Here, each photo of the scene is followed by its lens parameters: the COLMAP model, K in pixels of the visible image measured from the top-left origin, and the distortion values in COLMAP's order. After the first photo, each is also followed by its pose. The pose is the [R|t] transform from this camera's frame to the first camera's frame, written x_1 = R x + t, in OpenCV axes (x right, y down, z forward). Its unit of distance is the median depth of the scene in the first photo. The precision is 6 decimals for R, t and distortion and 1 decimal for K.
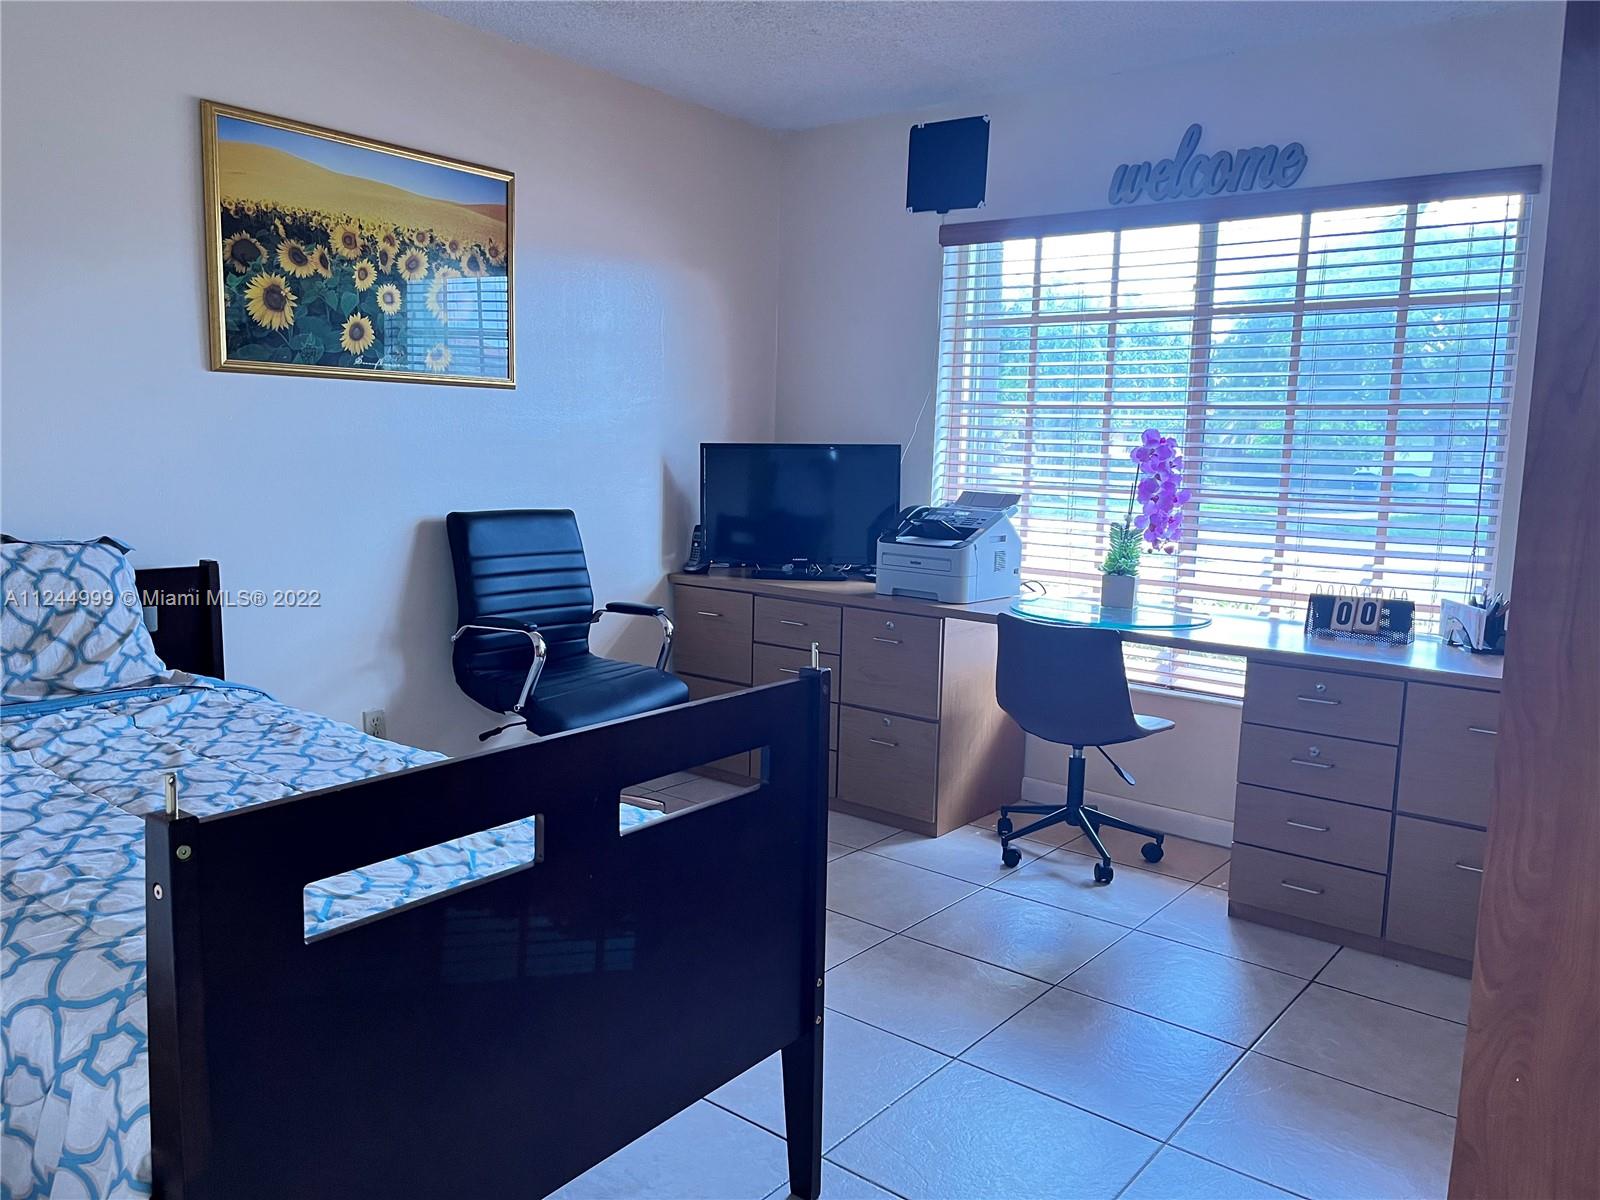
lens RADIAL K [[1201.5, 0, 806.9], [0, 1201.5, 603.1], [0, 0, 1]] dist [0.050677, -0.067961]
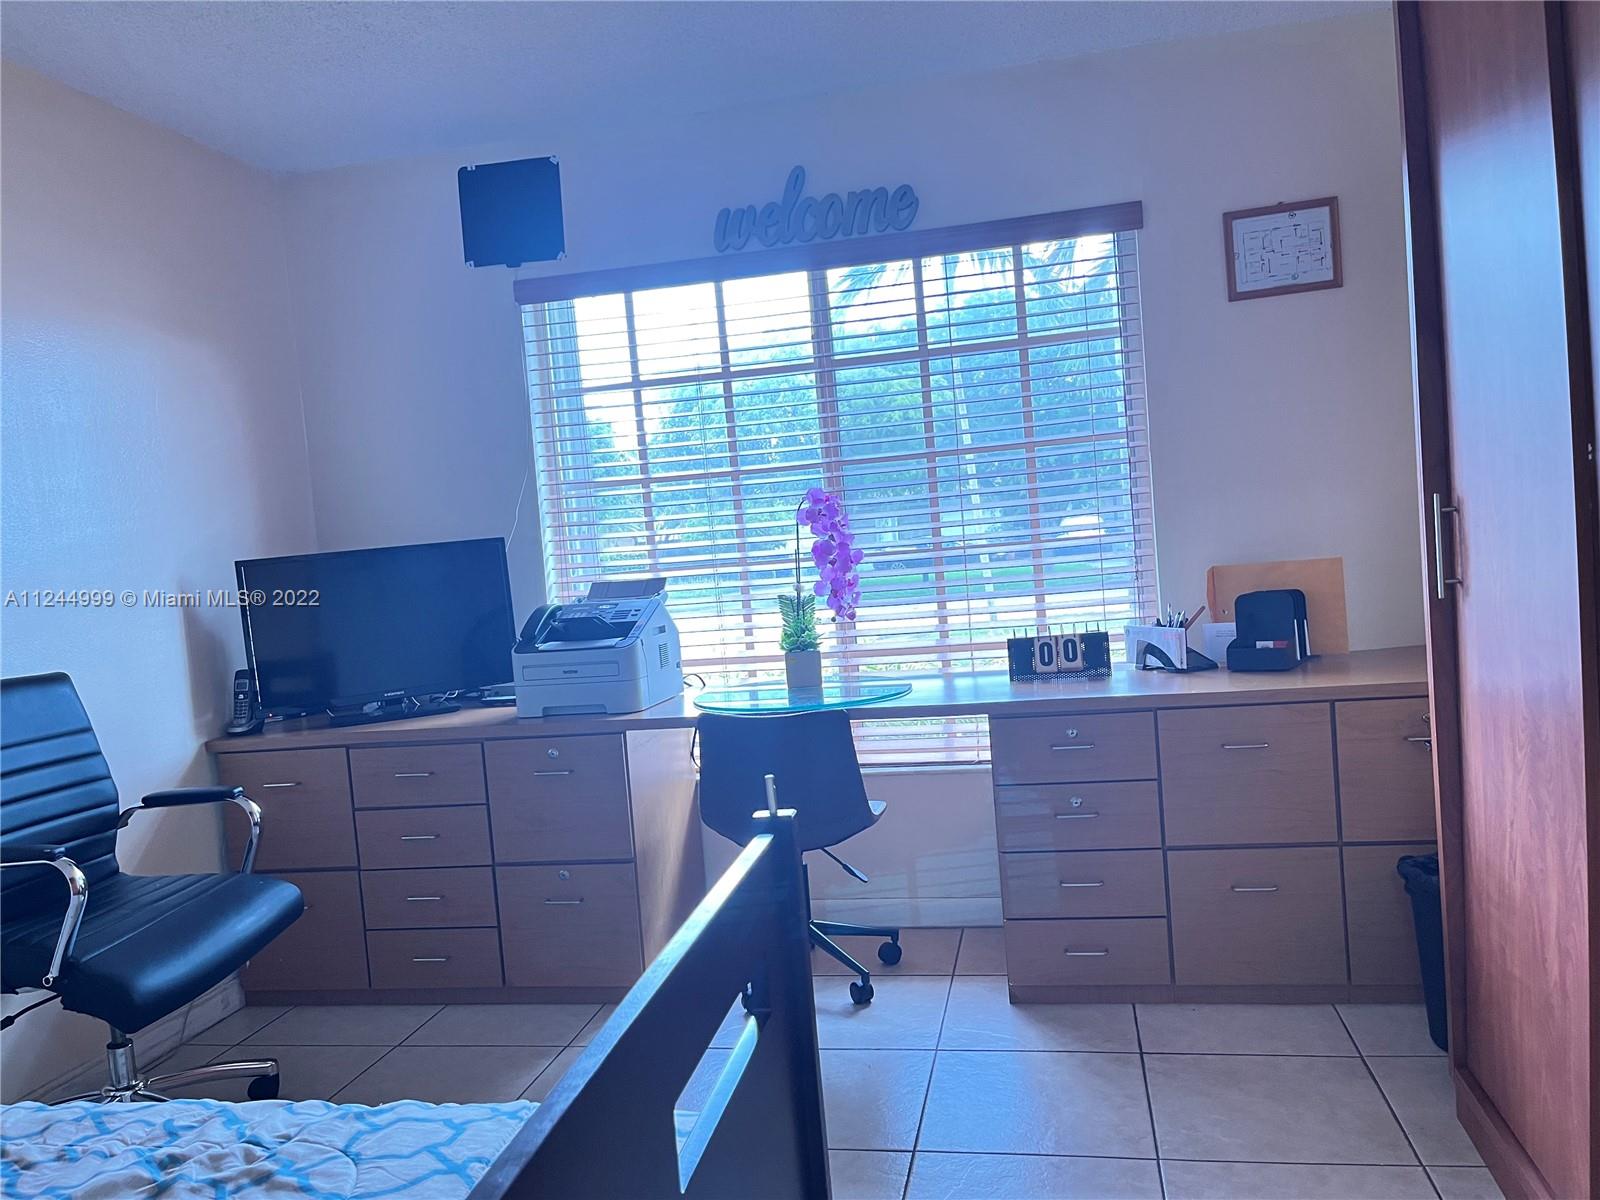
lens RADIAL K [[1201.5, 0, 794.4], [0, 1201.5, 601.5], [0, 0, 1]] dist [0.050677, -0.067961]
pose [[0.885960, -0.121918, 0.447449, -0.137300], [0.162568, 0.985249, -0.053435, -0.012515], [-0.434334, 0.120082, 0.892712, 0.199043]]
